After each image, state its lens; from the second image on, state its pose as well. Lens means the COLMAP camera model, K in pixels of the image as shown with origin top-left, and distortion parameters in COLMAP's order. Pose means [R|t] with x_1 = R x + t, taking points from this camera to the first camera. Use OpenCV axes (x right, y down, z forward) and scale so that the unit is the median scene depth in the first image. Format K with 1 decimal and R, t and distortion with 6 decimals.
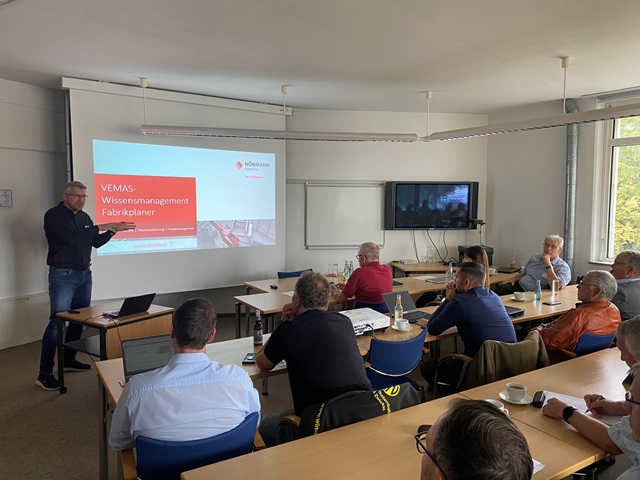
lens RADIAL K [[479.1, 0, 323.1], [0, 479.1, 233.8], [0, 0, 1]] dist [0.038276, -0.042770]
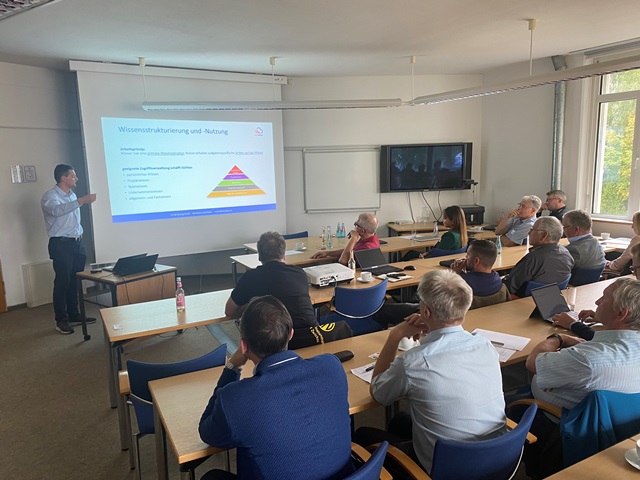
lens RADIAL K [[479.1, 0, 317.4], [0, 479.1, 242.3], [0, 0, 1]] dist [0.038276, -0.042770]
pose [[0.996774, -0.019548, -0.077848, 0.086479], [0.026643, 0.995478, 0.091180, 0.001214], [0.075714, -0.092959, 0.992787, -0.072782]]
